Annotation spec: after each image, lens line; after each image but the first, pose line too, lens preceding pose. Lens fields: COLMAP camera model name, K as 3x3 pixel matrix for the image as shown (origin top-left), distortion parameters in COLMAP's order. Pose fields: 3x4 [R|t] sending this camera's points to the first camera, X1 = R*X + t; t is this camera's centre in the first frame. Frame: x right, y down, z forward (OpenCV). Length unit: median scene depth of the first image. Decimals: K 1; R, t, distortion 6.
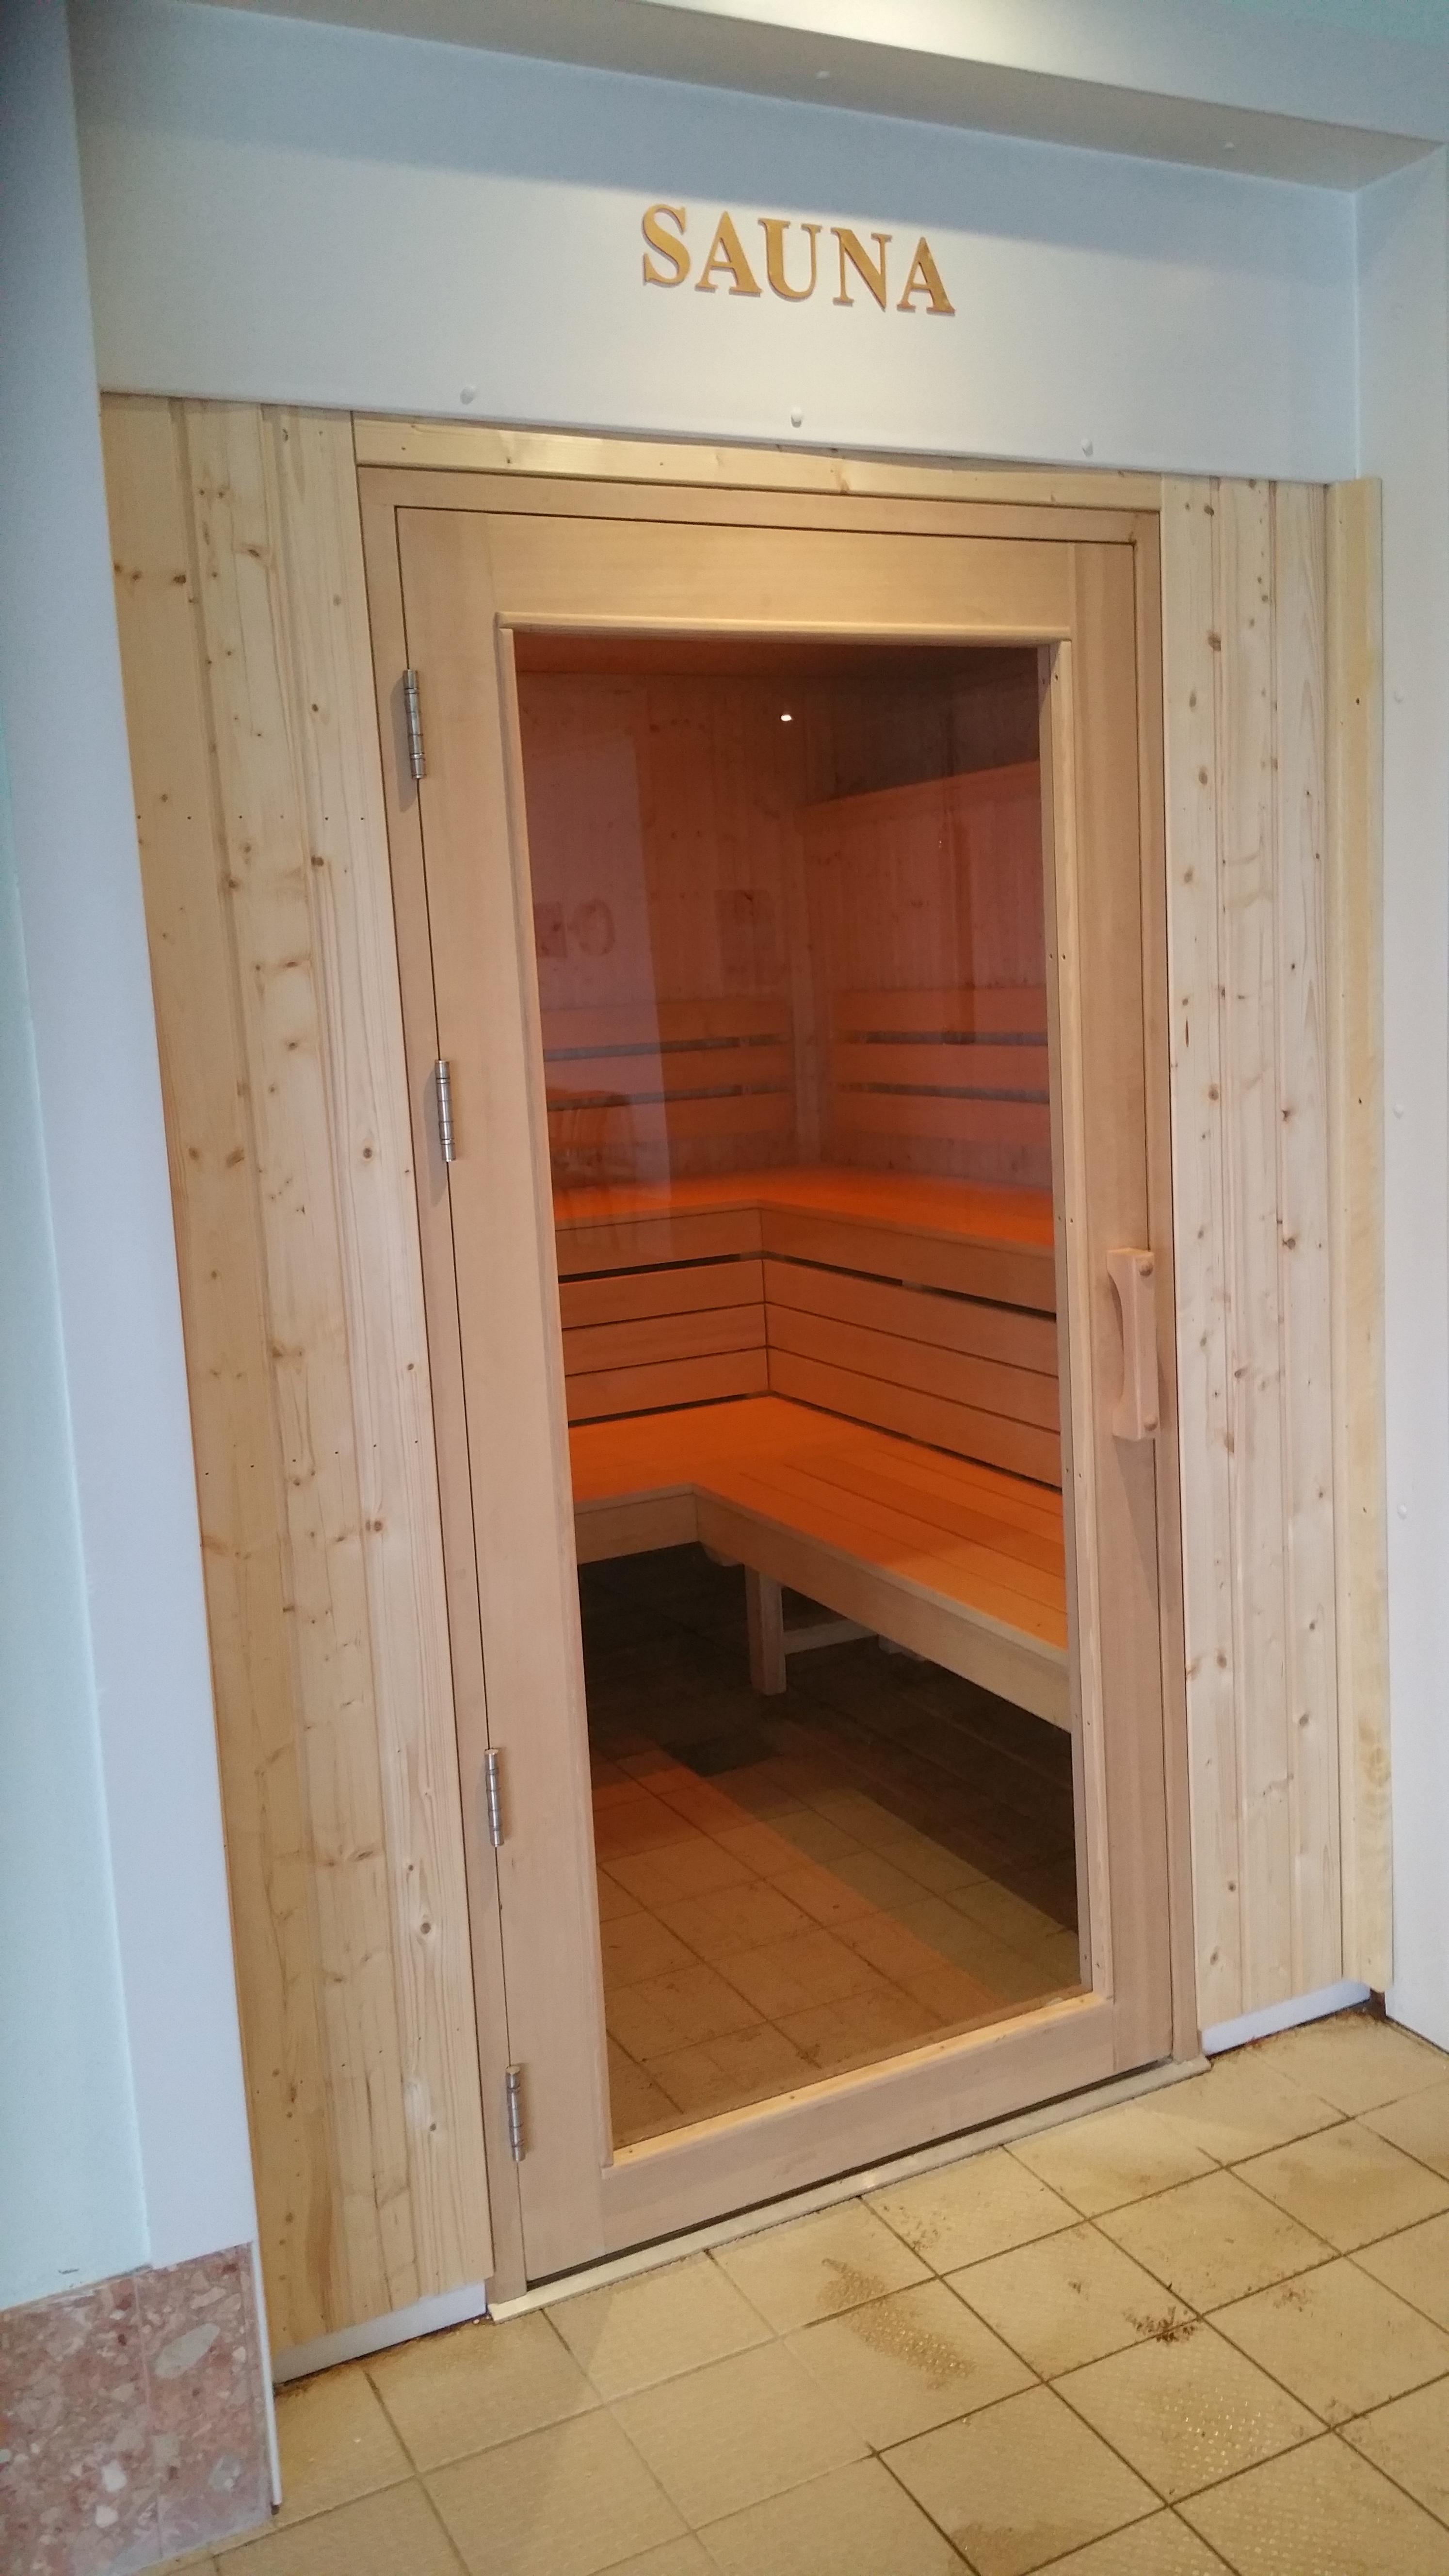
lens RADIAL K [[2095.6, 0, 795.4], [0, 2095.6, 1293.6], [0, 0, 1]] dist [0.003132, -0.002519]
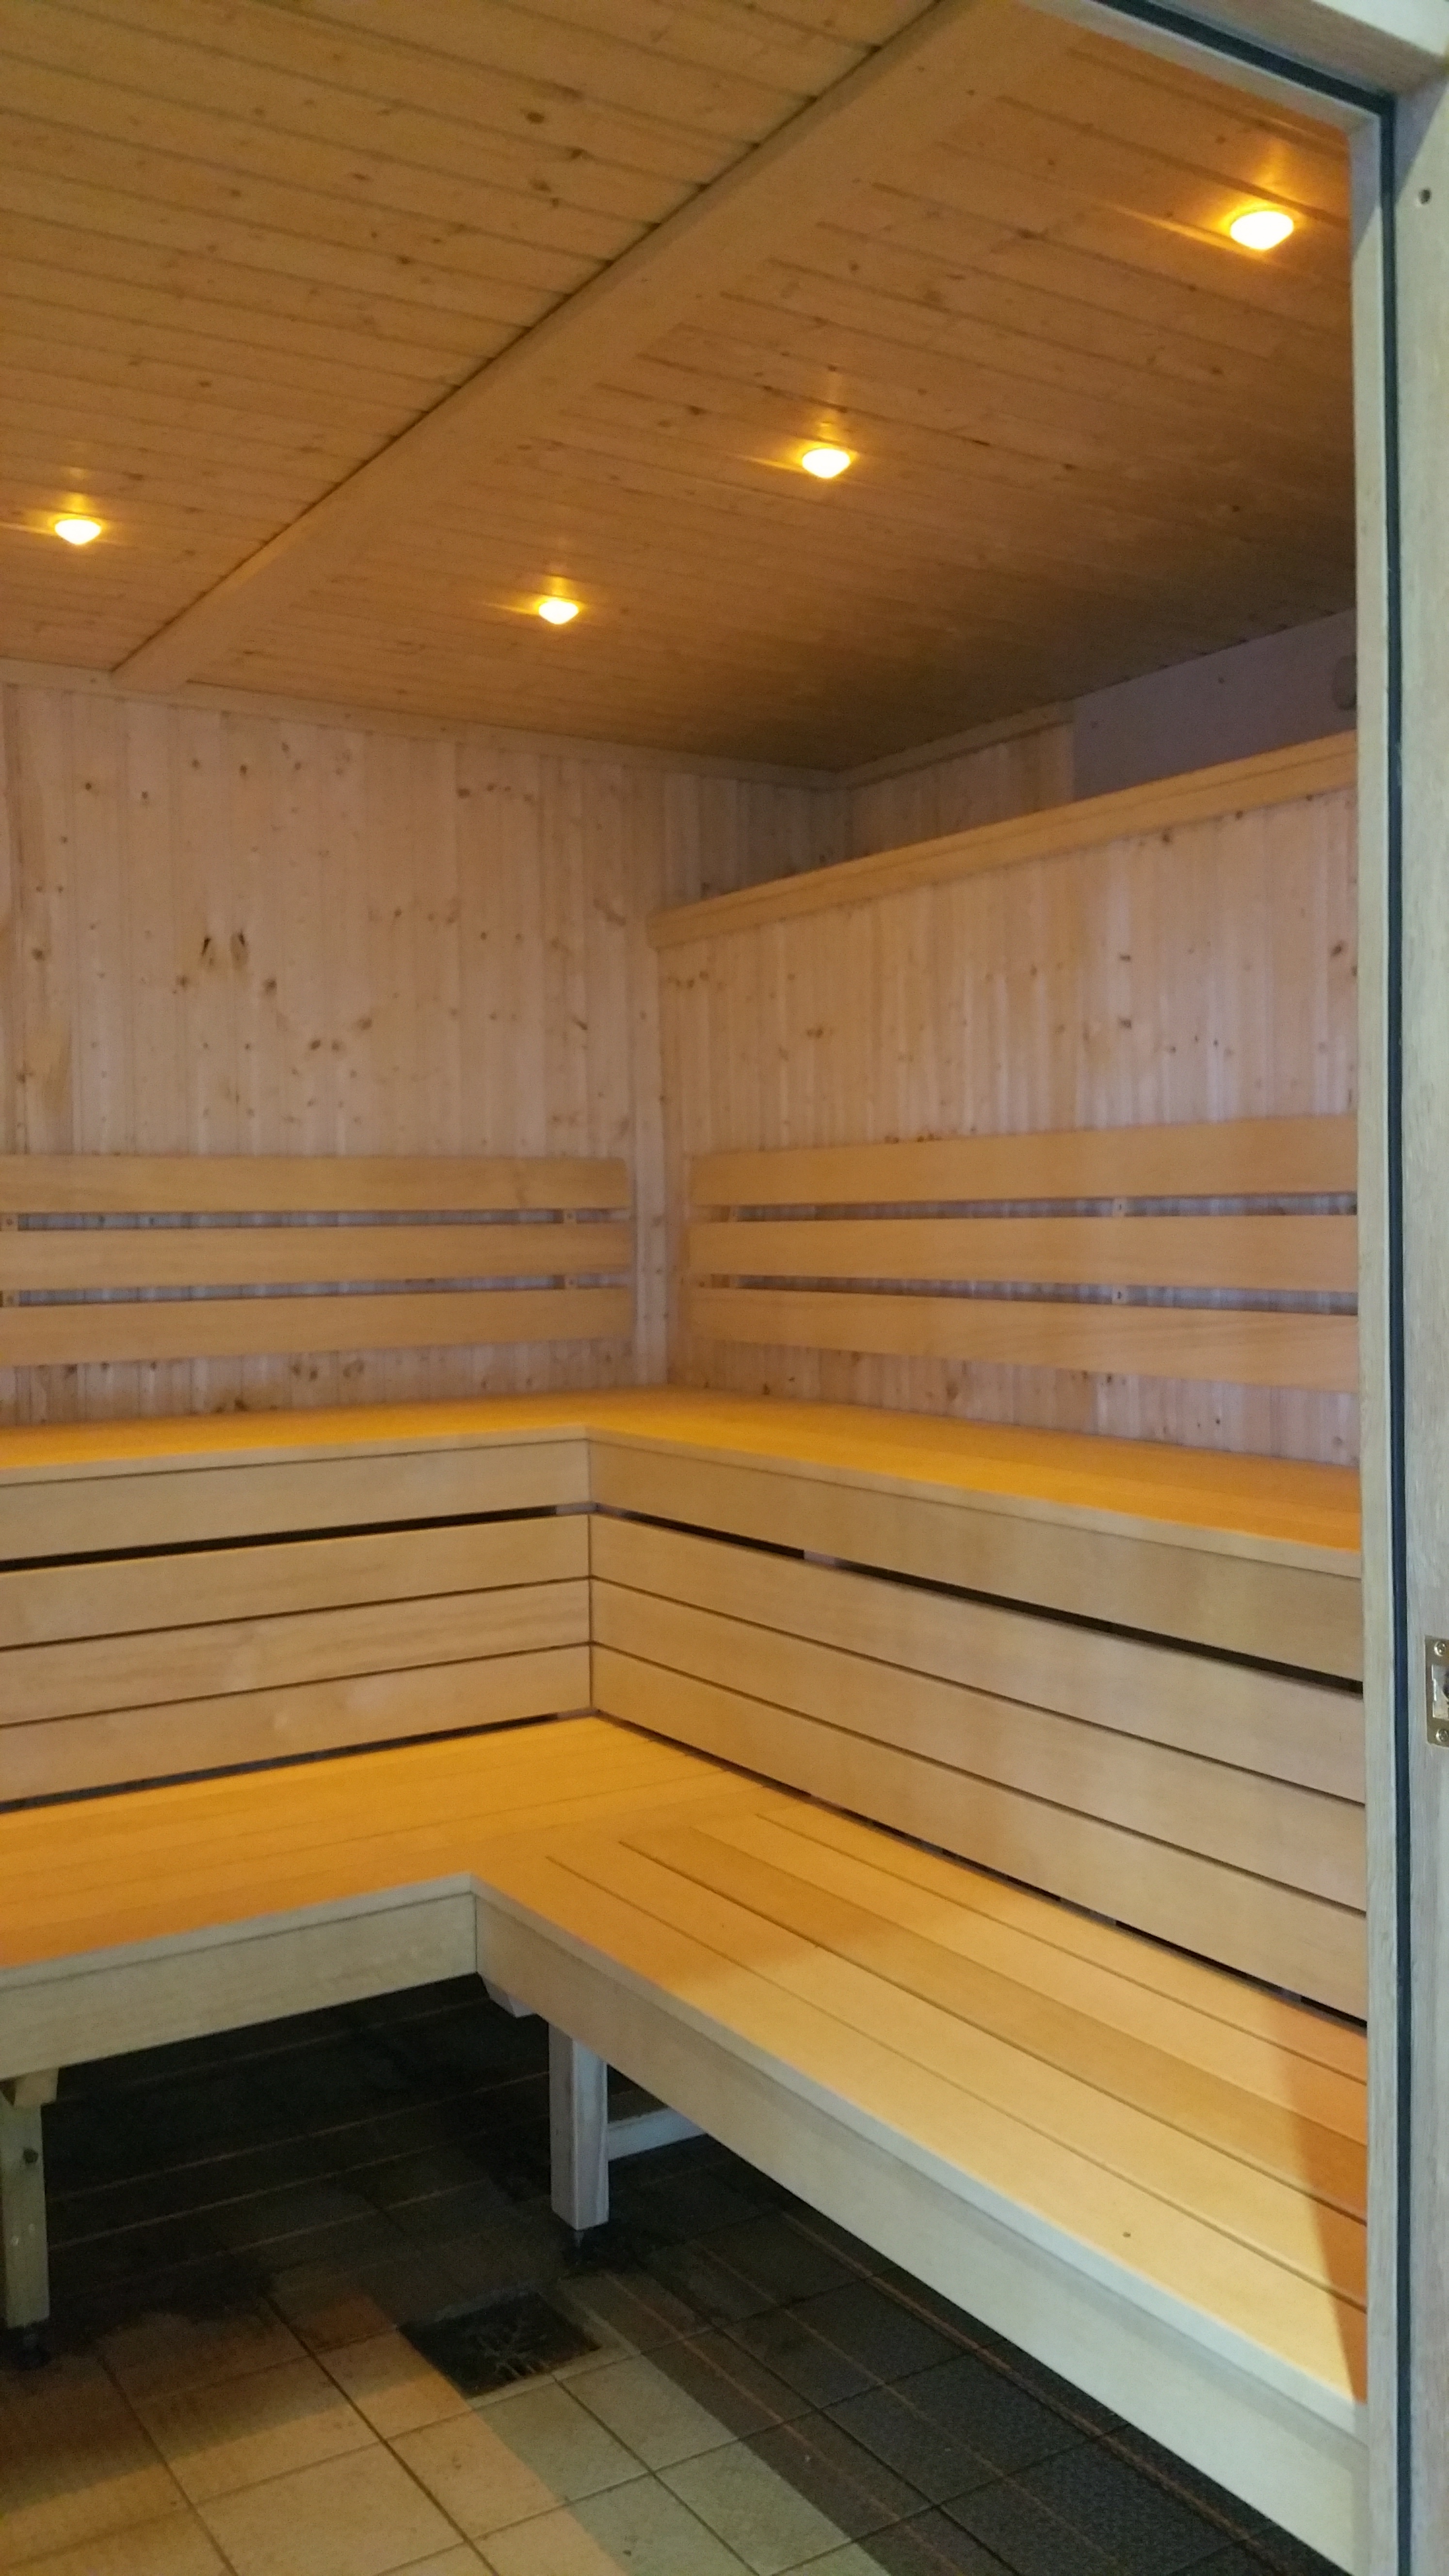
lens RADIAL K [[2095.6, 0, 795.4], [0, 2095.6, 1293.6], [0, 0, 1]] dist [0.003132, -0.002519]
pose [[0.995510, 0.032944, 0.088742, -0.011425], [-0.021960, 0.992285, -0.122015, -0.005915], [-0.092077, 0.119518, 0.988553, 0.305114]]
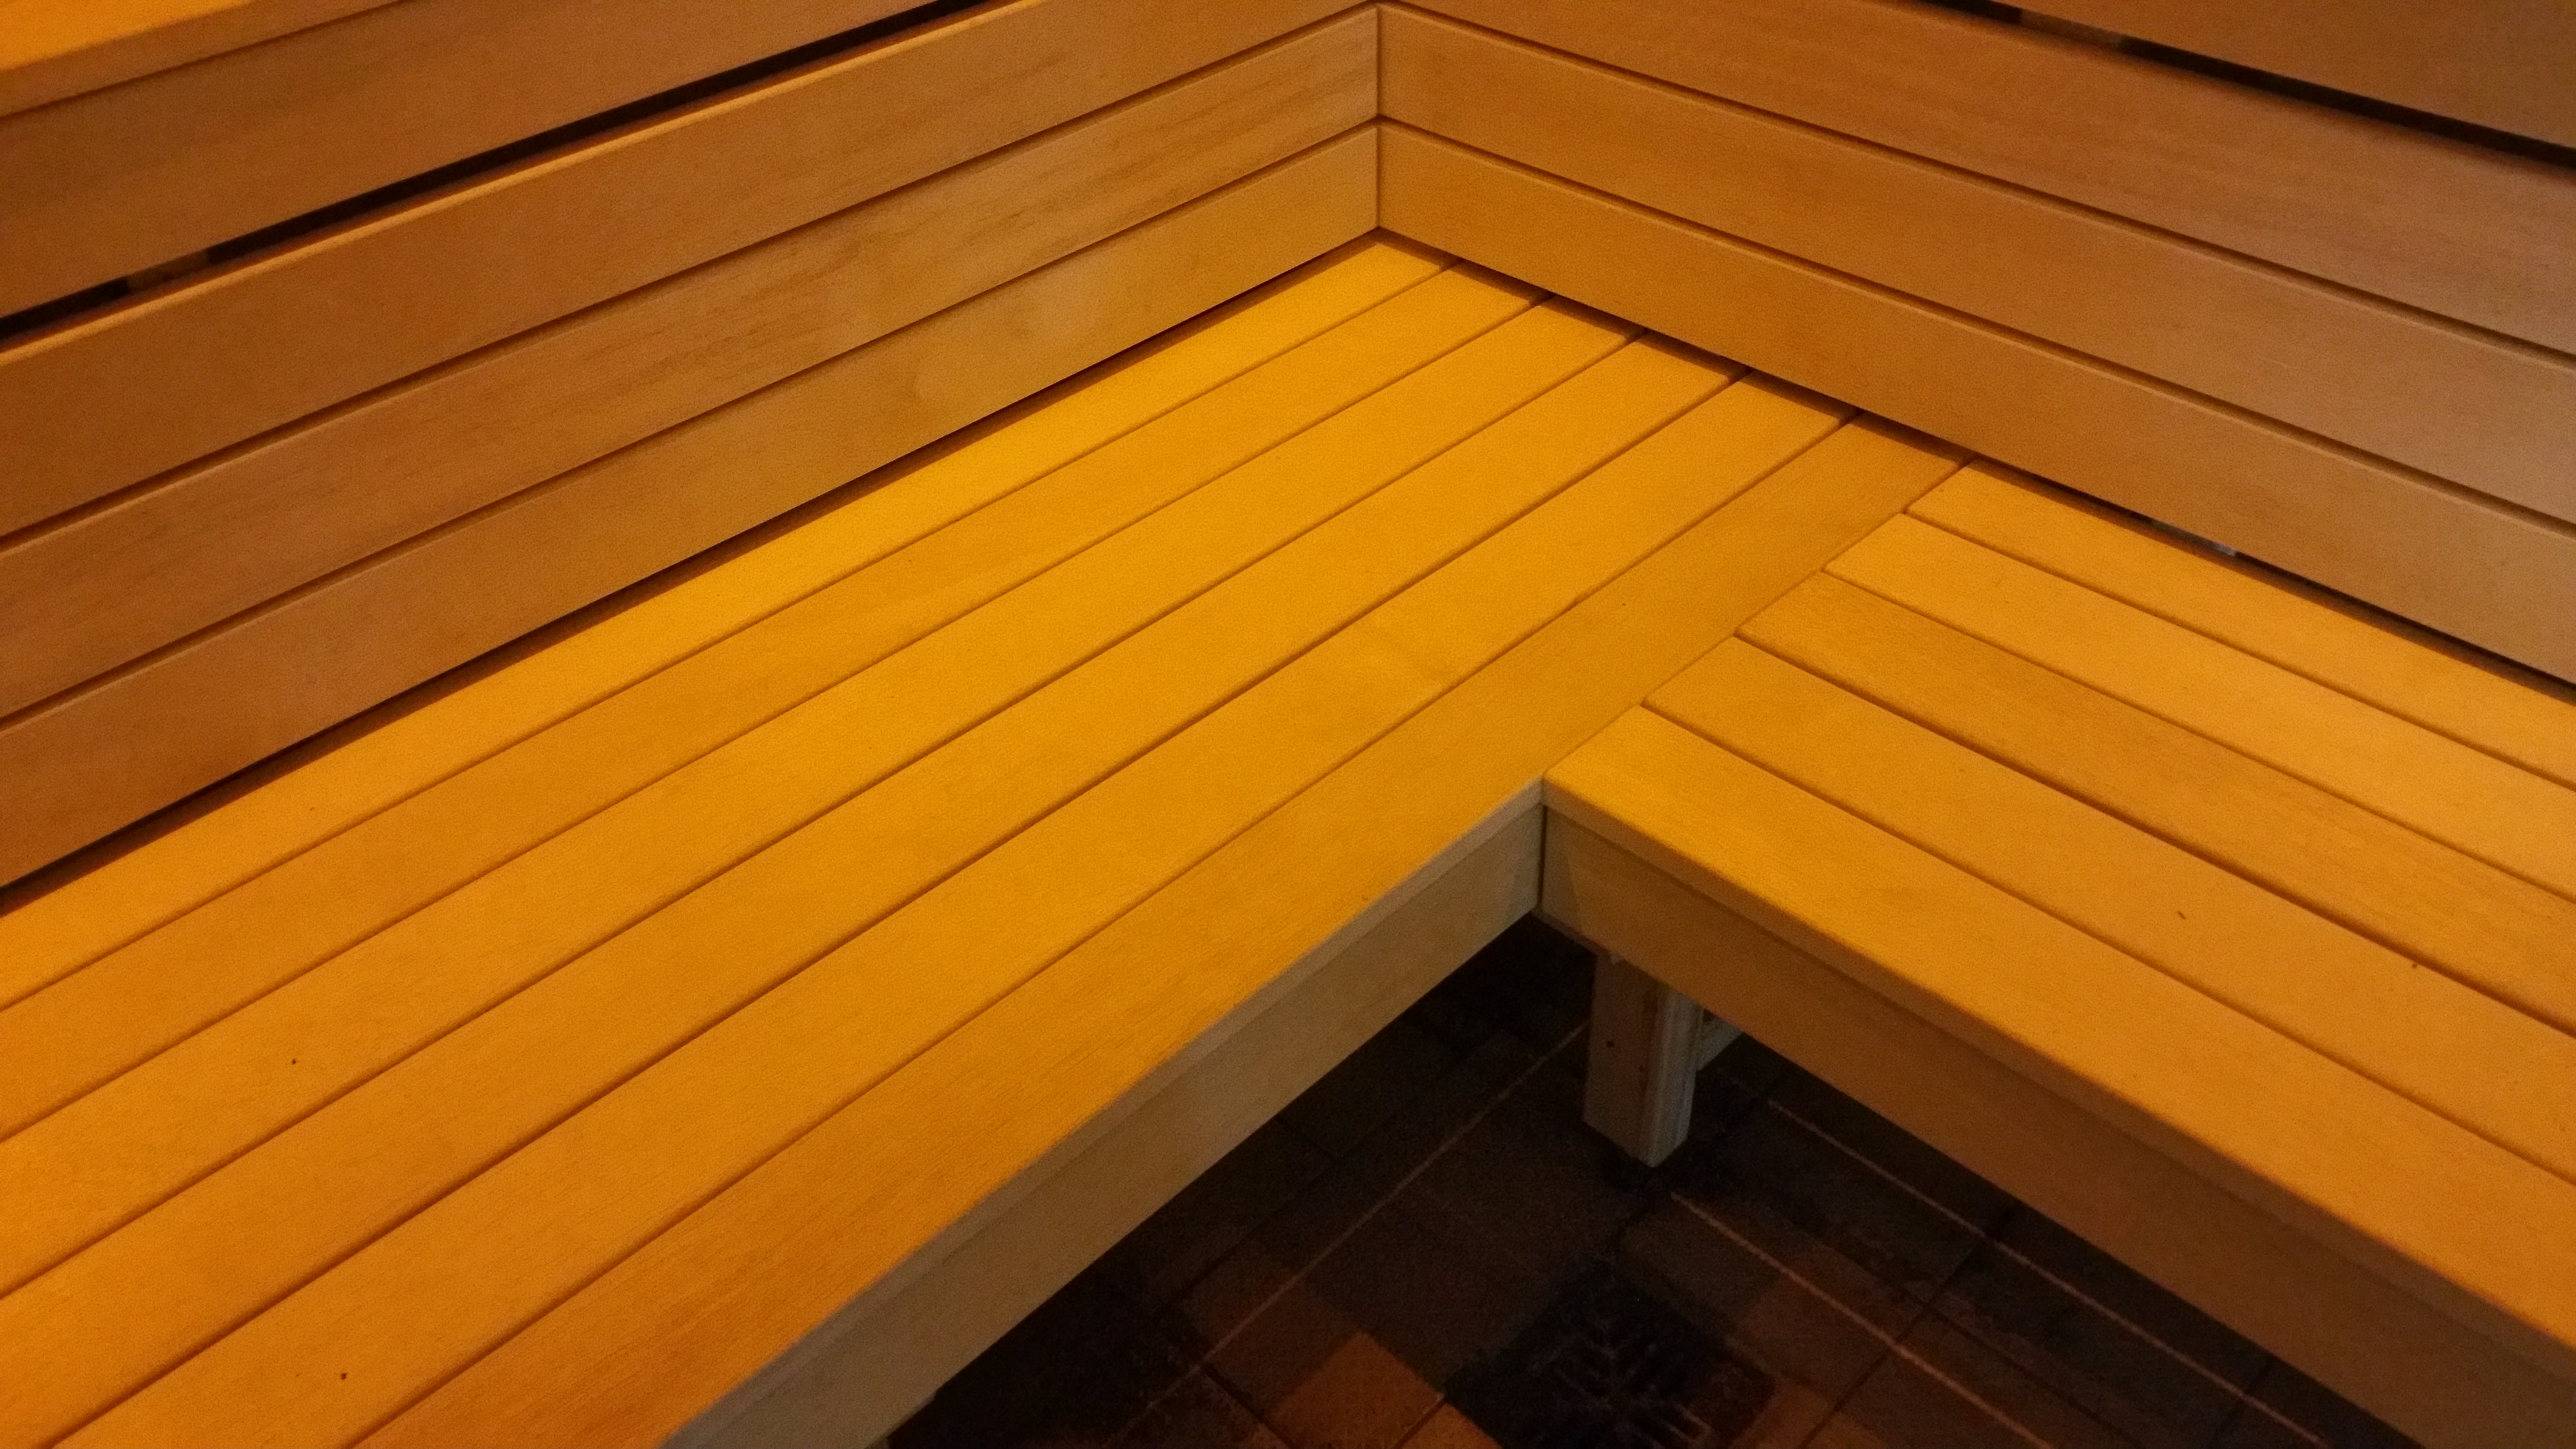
lens RADIAL K [[2026.3, 0, 1288.0], [0, 2026.3, 724.5], [0, 0, 1]] dist [0.000179, -0.000107]
pose [[0.952084, -0.173441, 0.251902, -0.140682], [0.027713, 0.869184, 0.493712, -0.061262], [-0.304579, -0.463075, 0.832342, 0.647766]]
